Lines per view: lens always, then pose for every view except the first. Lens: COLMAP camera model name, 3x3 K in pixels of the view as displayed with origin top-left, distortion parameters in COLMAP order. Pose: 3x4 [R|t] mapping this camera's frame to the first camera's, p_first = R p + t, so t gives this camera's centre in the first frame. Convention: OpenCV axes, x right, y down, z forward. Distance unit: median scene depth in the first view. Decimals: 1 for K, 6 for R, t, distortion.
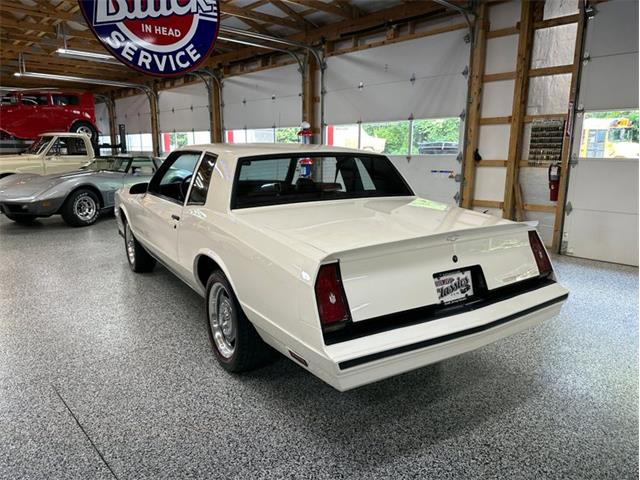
lens RADIAL K [[451.8, 0, 315.4], [0, 451.8, 242.4], [0, 0, 1]] dist [0.032288, -0.039861]
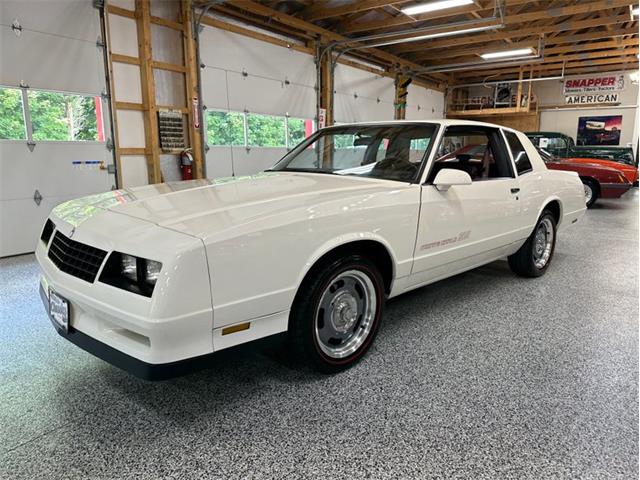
lens RADIAL K [[451.8, 0, 327.5], [0, 451.8, 239.6], [0, 0, 1]] dist [0.032288, -0.039861]
pose [[-0.216486, -0.188071, 0.957999, -0.853384], [0.194067, 0.953397, 0.231023, -0.187611], [-0.956803, 0.235930, -0.169899, 1.103699]]
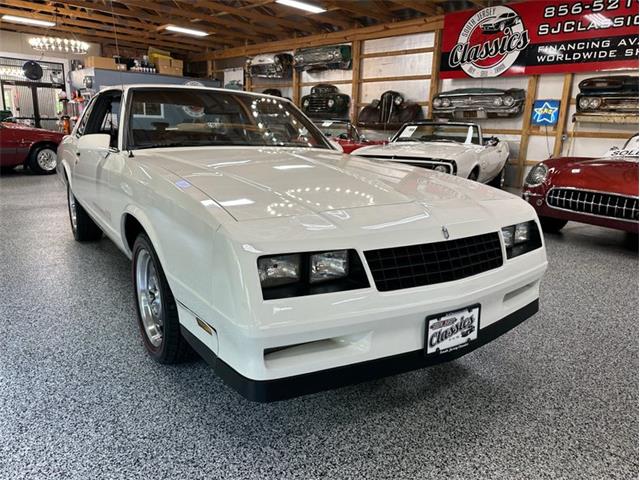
lens RADIAL K [[451.8, 0, 317.1], [0, 451.8, 234.9], [0, 0, 1]] dist [0.032288, -0.039861]
pose [[-0.998825, -0.028796, -0.038982, -0.272041], [-0.042596, 0.905265, 0.422707, -0.281045], [0.023117, 0.423870, -0.905428, 1.573245]]
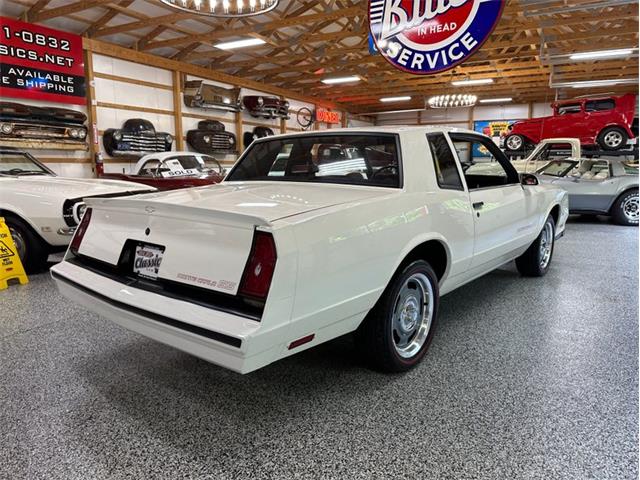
lens RADIAL K [[451.8, 0, 320.3], [0, 451.8, 238.4], [0, 0, 1]] dist [0.032288, -0.039861]
pose [[0.303508, 0.155388, -0.940073, 0.596376], [-0.192628, 0.976247, 0.099177, -0.051428], [0.933155, 0.150983, 0.326231, 0.469217]]
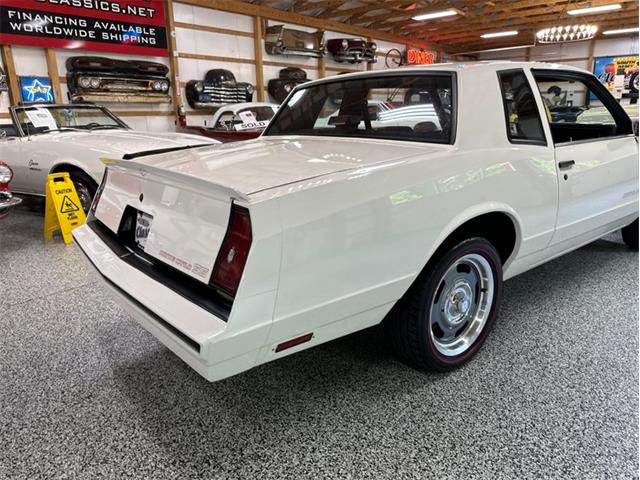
lens RADIAL K [[451.8, 0, 322.5], [0, 451.8, 238.8], [0, 0, 1]] dist [0.032288, -0.039861]
pose [[0.108349, 0.264132, -0.958381, 0.527376], [-0.182832, 0.952907, 0.241953, -0.069808], [0.977156, 0.149007, 0.151538, 0.550451]]
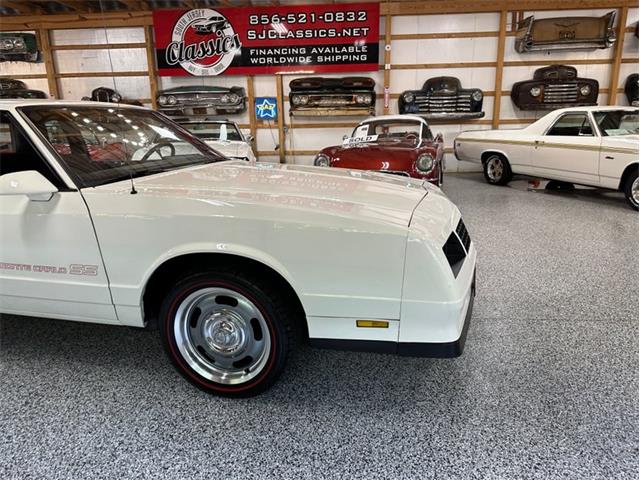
lens RADIAL K [[451.8, 0, 322.0], [0, 451.8, 239.8], [0, 0, 1]] dist [0.032288, -0.039861]
pose [[-0.732416, 0.182749, -0.655873, 0.056302], [-0.120197, 0.913470, 0.388748, -0.284723], [0.670164, 0.363559, -0.647074, 1.492582]]
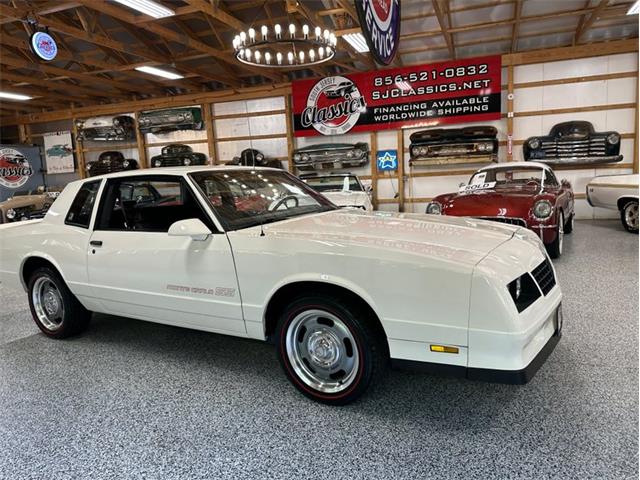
lens RADIAL K [[451.8, 0, 319.6], [0, 451.8, 237.6], [0, 0, 1]] dist [0.032288, -0.039861]
pose [[-0.892188, 0.102461, -0.439889, 0.081262], [-0.044997, 0.948920, 0.312291, -0.313208], [0.449418, 0.298416, -0.842005, 1.585668]]
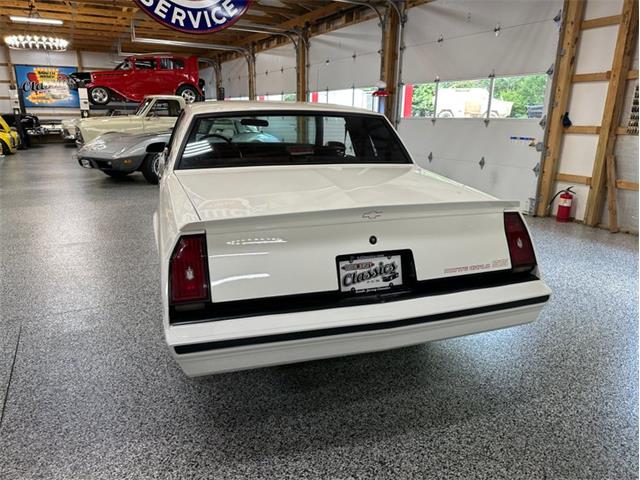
lens RADIAL K [[451.8, 0, 315.4], [0, 451.8, 244.2], [0, 0, 1]] dist [0.032288, -0.039861]
pose [[0.965529, 0.079261, -0.247933, 0.188022], [-0.060050, 0.994645, 0.084120, -0.008654], [0.253273, -0.066332, 0.965118, 0.079290]]
